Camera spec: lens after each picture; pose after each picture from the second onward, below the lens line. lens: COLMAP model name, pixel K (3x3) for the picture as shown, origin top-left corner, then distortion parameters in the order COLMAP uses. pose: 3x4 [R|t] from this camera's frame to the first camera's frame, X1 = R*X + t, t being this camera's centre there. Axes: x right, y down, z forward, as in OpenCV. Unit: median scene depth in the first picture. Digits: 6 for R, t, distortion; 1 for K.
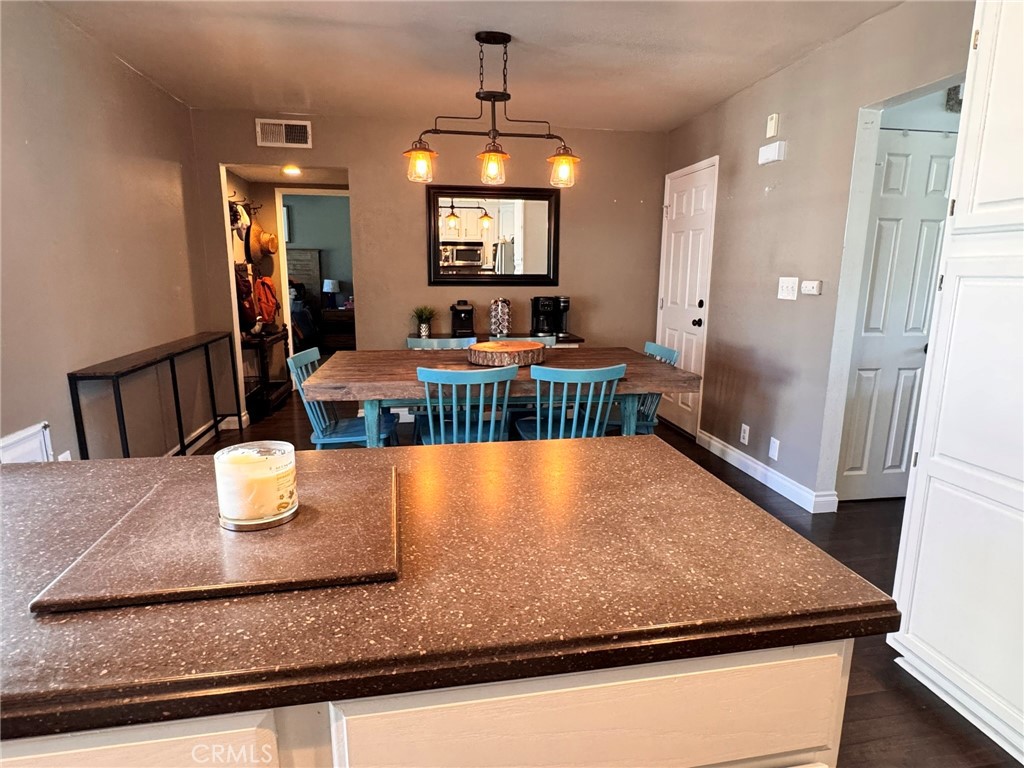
lens RADIAL K [[579.0, 0, 514.3], [0, 579.0, 388.6], [0, 0, 1]] dist [-0.002068, -0.000020]
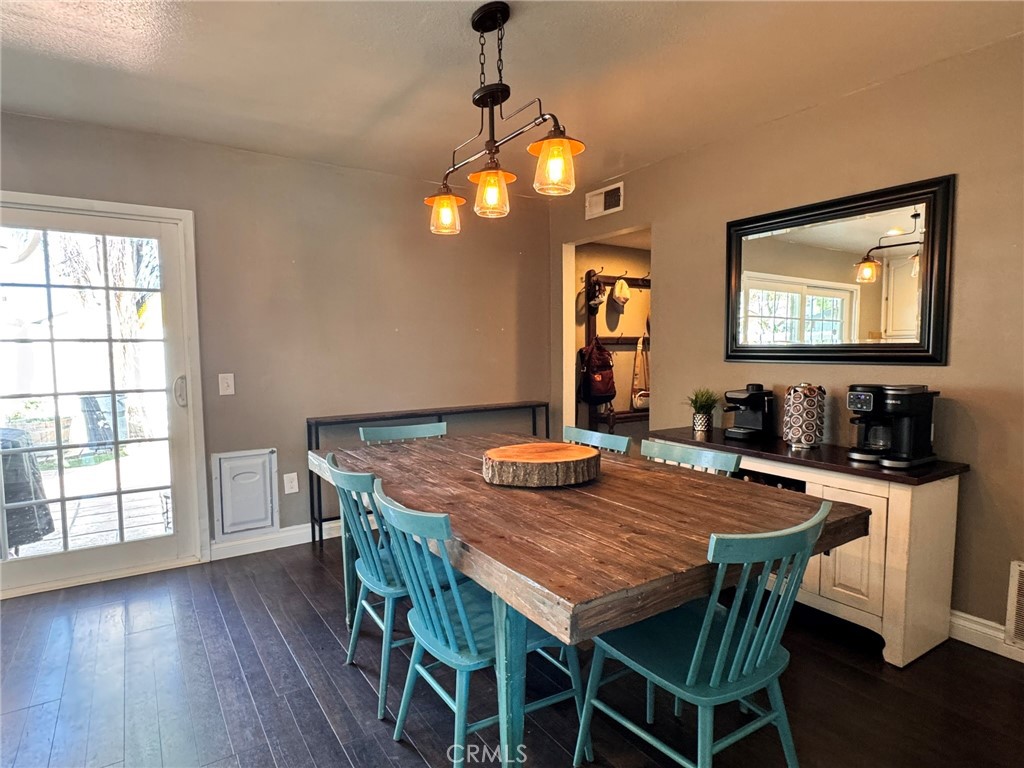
lens RADIAL K [[579.0, 0, 514.3], [0, 579.0, 388.6], [0, 0, 1]] dist [-0.002068, -0.000020]
pose [[0.401801, 0.055098, -0.914068, 0.611022], [-0.173065, 0.984769, -0.016715, -0.139011], [0.899224, 0.164909, 0.405216, 0.761174]]
